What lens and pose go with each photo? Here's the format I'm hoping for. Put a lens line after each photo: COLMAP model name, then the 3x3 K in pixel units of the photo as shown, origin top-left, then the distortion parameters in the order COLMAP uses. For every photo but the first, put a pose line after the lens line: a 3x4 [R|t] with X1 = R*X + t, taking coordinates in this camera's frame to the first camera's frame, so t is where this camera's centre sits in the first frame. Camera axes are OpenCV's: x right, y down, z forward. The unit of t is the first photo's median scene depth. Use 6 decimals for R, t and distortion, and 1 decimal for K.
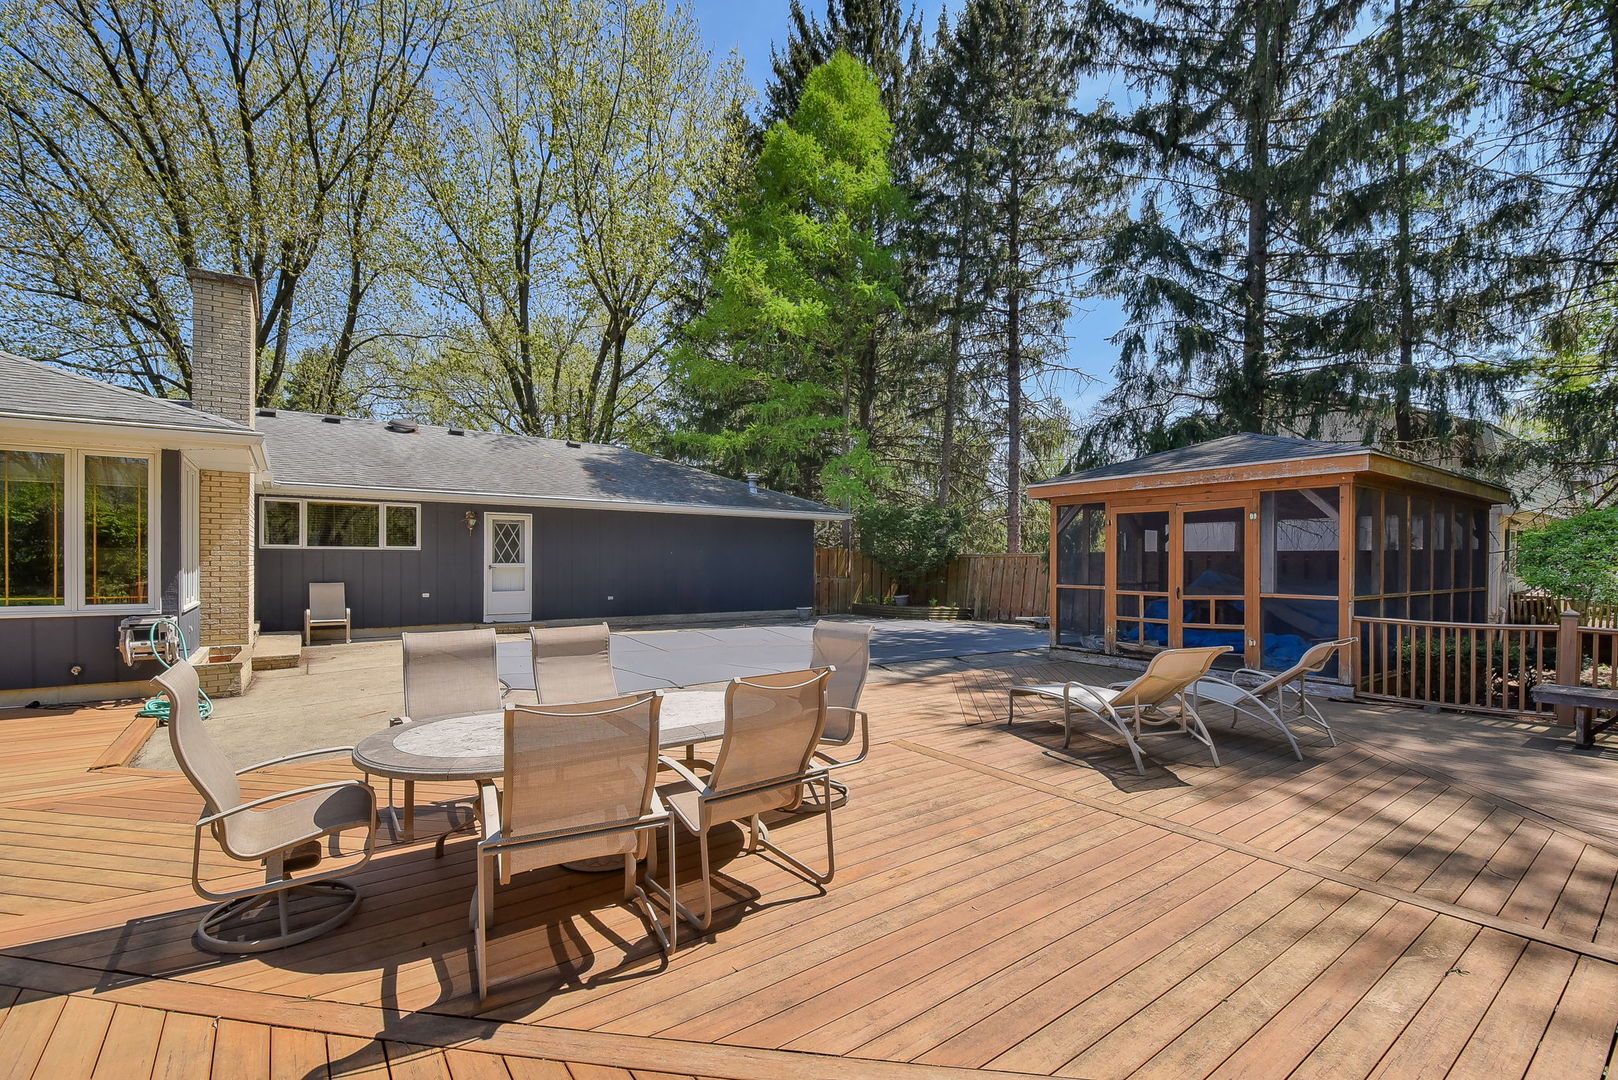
lens RADIAL K [[713.0, 0, 809.2], [0, 713.0, 565.3], [0, 0, 1]] dist [0.016037, -0.000753]
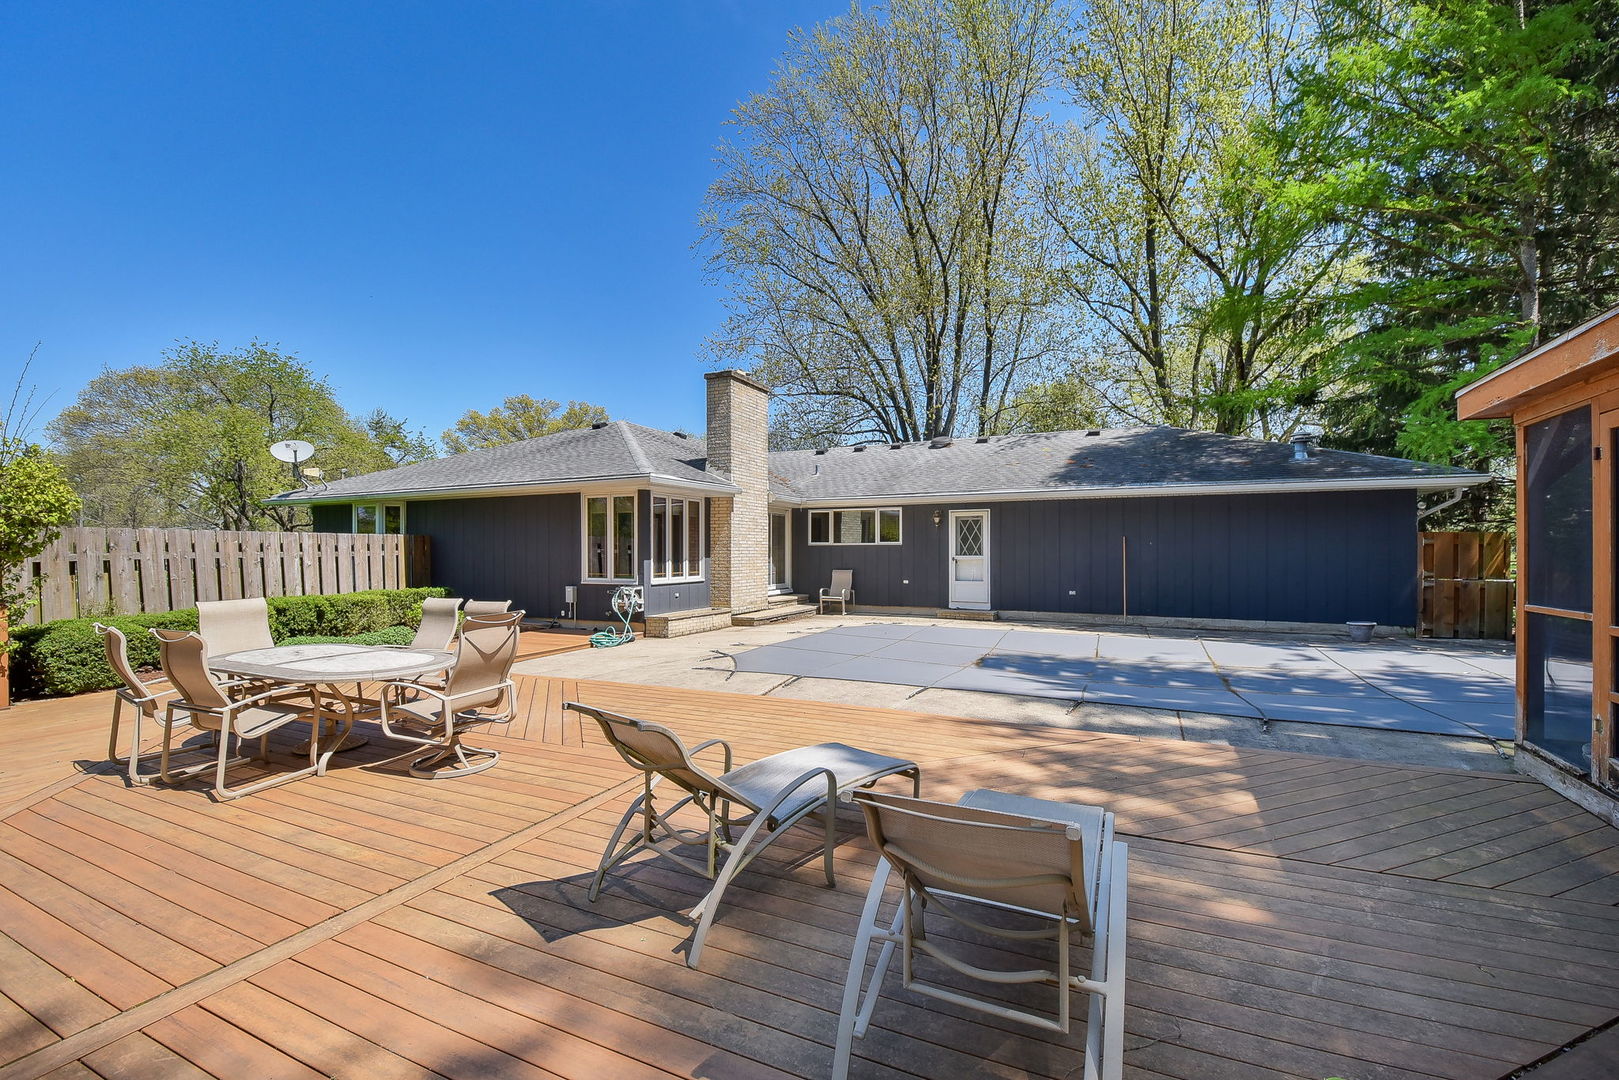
lens RADIAL K [[678.3, 0, 812.2], [0, 678.3, 543.8], [0, 0, 1]] dist [-0.018548, -0.001188]
pose [[0.479578, -0.014892, -0.877373, 0.369707], [-0.003616, 0.999814, -0.018946, -0.000821], [0.877492, 0.012258, 0.479435, 0.307281]]
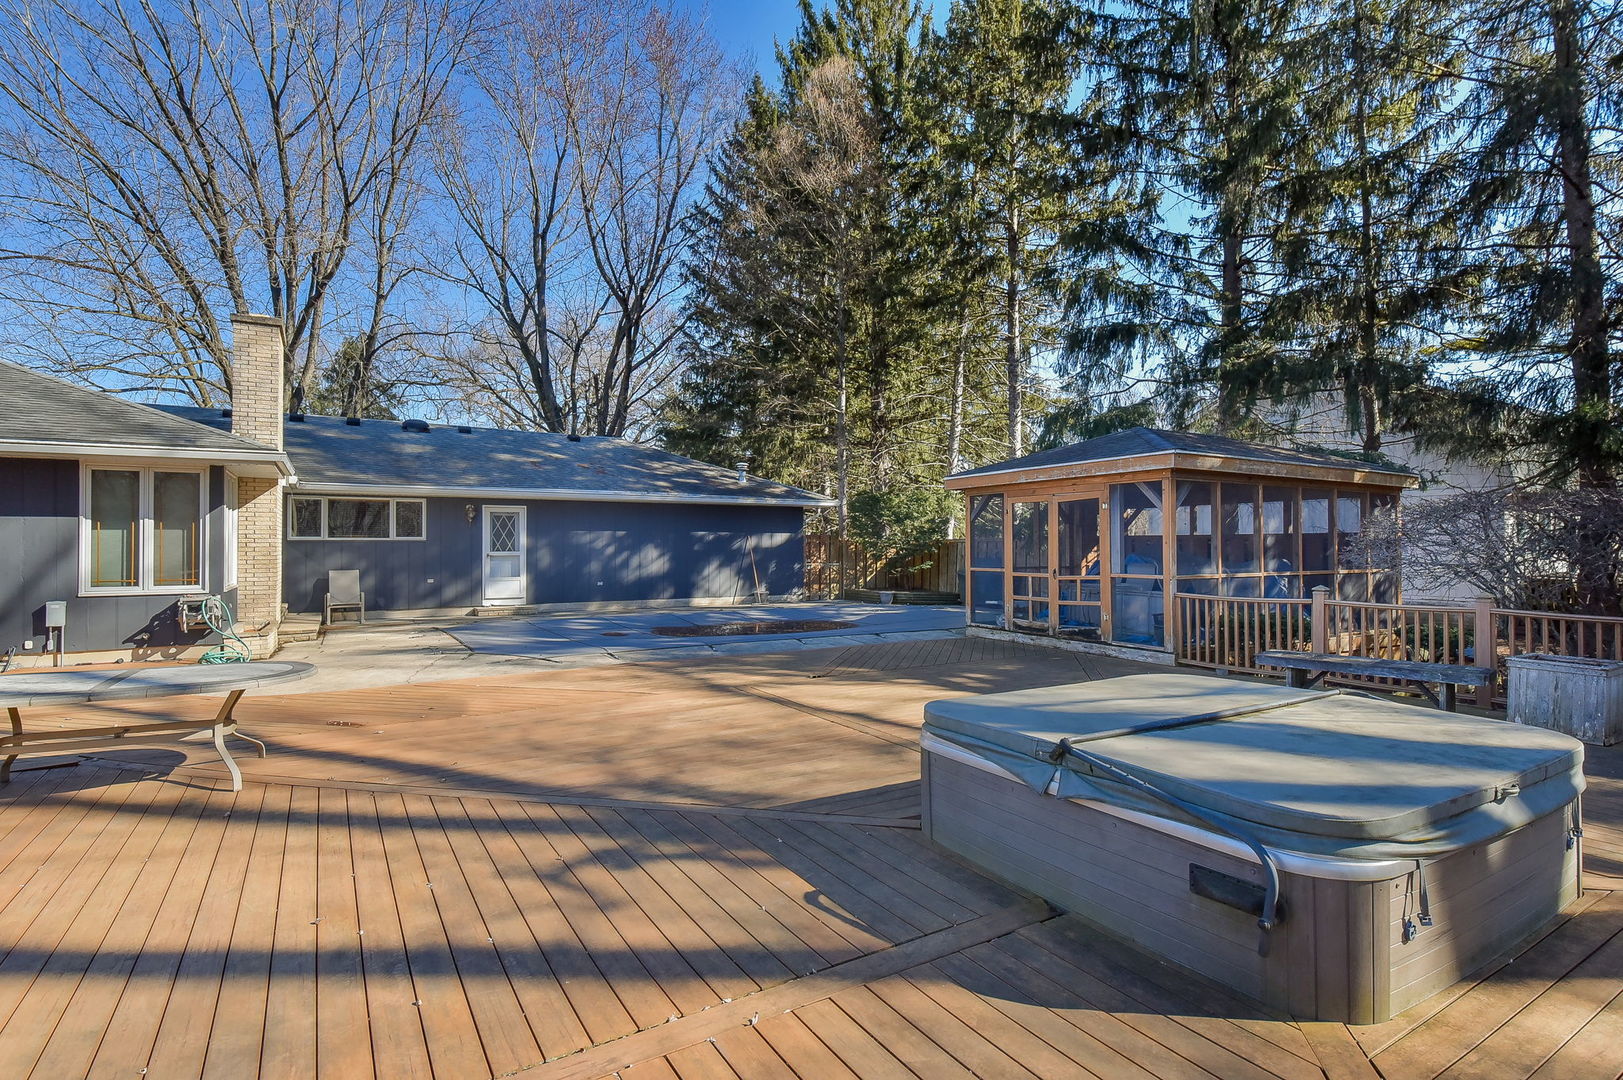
lens RADIAL K [[785.0, 0, 809.2], [0, 785.0, 534.1], [0, 0, 1]] dist [0.030766, 0.000994]
pose [[0.996879, -0.007173, -0.078618, 0.142069], [0.005367, 0.999718, -0.023153, 0.001038], [0.078762, 0.022658, 0.996636, -0.170458]]
